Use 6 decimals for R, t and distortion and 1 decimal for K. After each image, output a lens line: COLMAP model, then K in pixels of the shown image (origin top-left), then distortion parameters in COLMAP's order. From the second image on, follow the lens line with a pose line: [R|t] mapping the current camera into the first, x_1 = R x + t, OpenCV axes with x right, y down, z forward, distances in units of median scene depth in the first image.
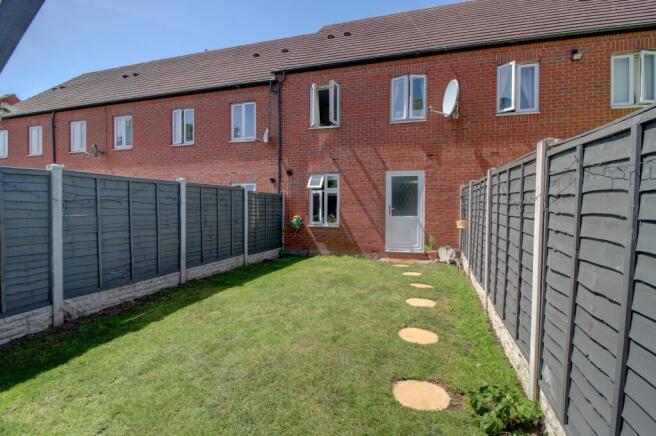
lens RADIAL K [[310.0, 0, 326.5], [0, 310.0, 215.8], [0, 0, 1]] dist [0.002387, 0.000213]
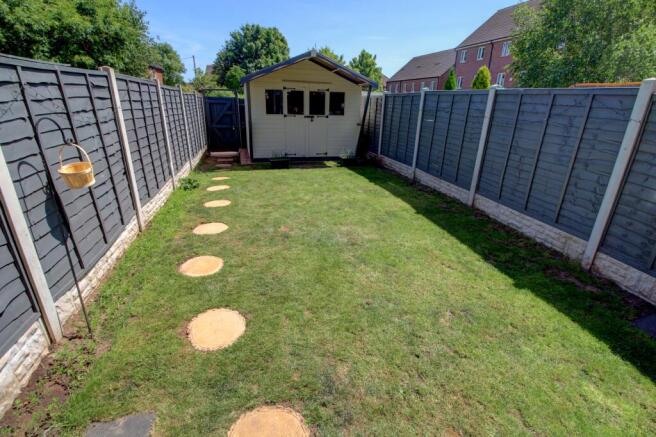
lens RADIAL K [[310.0, 0, 326.8], [0, 310.0, 218.7], [0, 0, 1]] dist [0.002387, 0.000213]
pose [[-0.839740, 0.173459, -0.514538, 0.459000], [-0.047545, 0.920474, 0.387901, -0.105723], [0.540903, 0.350200, -0.764712, 1.769193]]
